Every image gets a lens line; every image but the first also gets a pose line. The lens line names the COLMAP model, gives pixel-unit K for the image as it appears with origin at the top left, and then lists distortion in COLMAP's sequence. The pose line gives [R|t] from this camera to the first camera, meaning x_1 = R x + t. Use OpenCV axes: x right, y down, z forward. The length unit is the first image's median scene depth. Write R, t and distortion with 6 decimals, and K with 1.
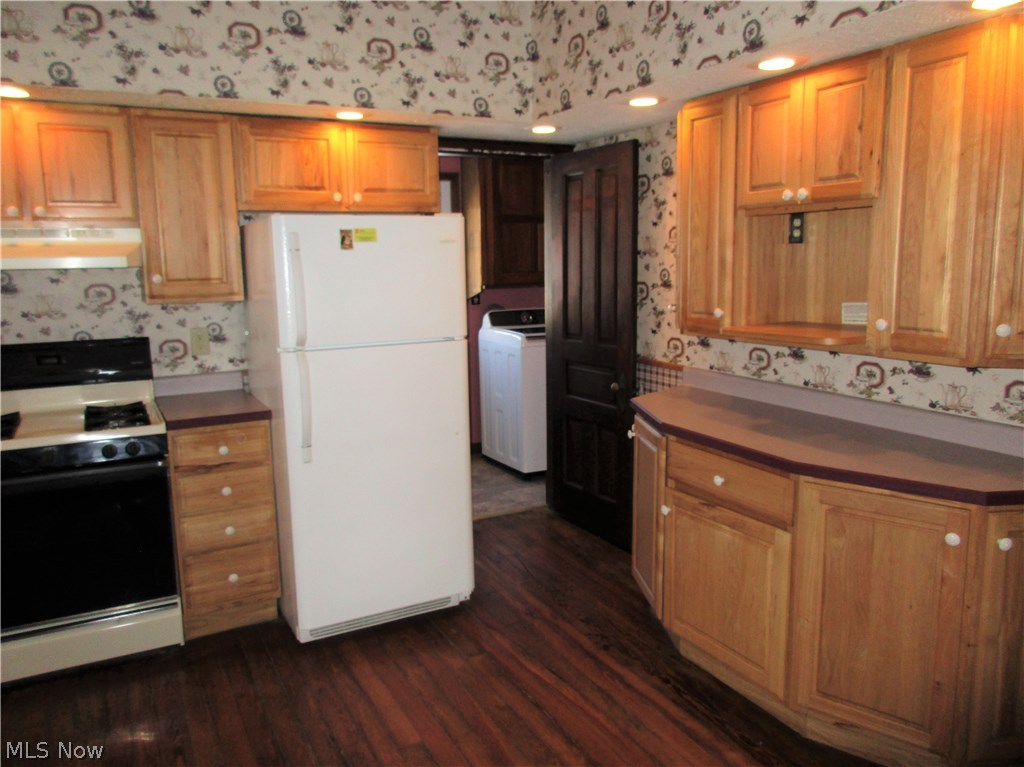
lens RADIAL K [[786.2, 0, 512.0], [0, 786.2, 383.5], [0, 0, 1]] dist [-0.001509, -0.000456]
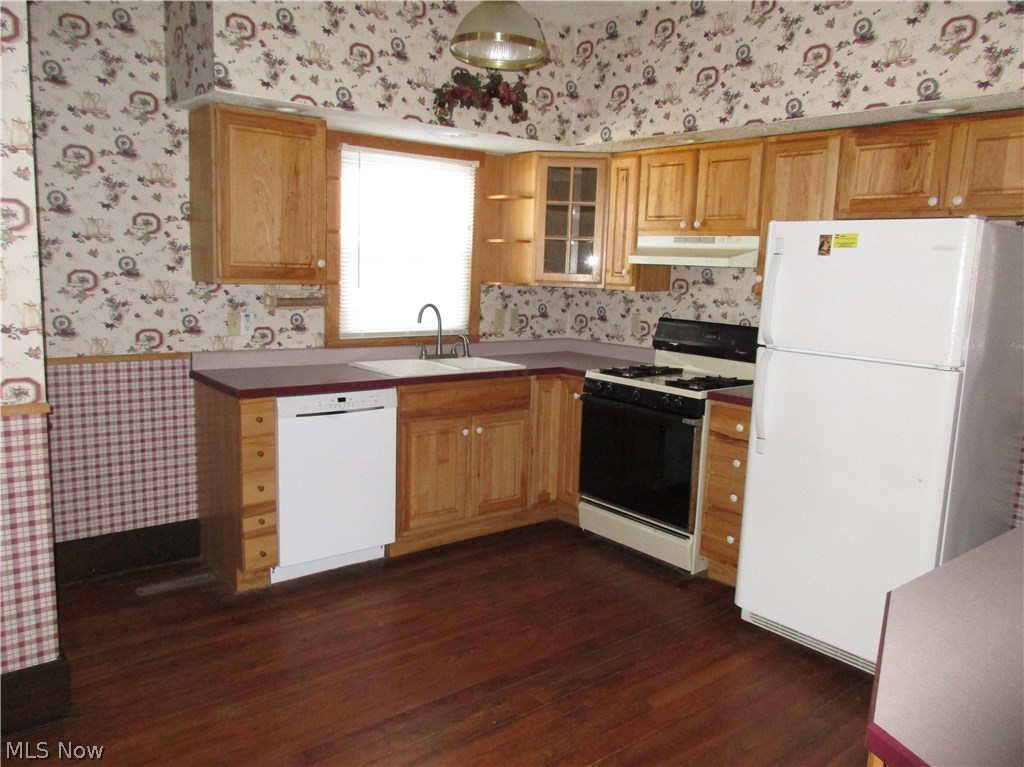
lens RADIAL K [[786.2, 0, 512.0], [0, 786.2, 383.5], [0, 0, 1]] dist [-0.001509, -0.000456]
pose [[0.194817, 0.172258, -0.965595, 0.652706], [-0.198474, 0.971015, 0.133181, -0.063464], [0.960549, 0.165699, 0.223359, 0.403360]]
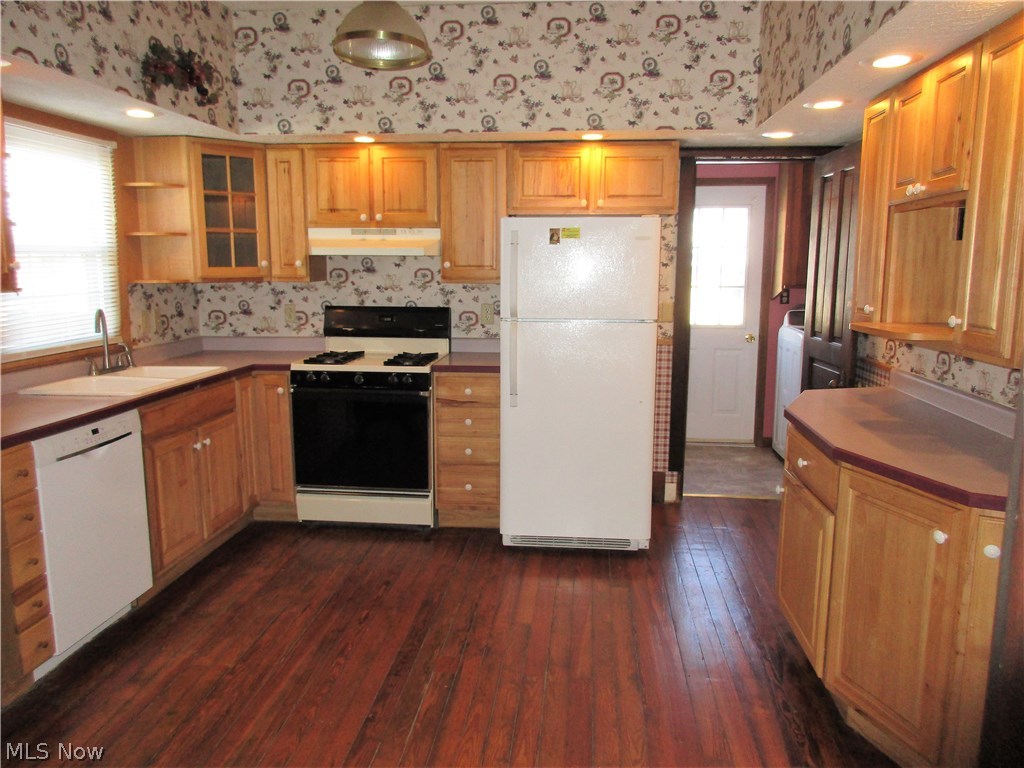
lens RADIAL K [[765.9, 0, 512.0], [0, 765.9, 384.0], [0, 0, 1]] dist [0.005033, -0.002582]
pose [[0.830979, 0.105950, -0.546121, 0.409296], [-0.107072, 0.993802, 0.029882, 0.024116], [0.545902, 0.033643, 0.837173, -0.066789]]
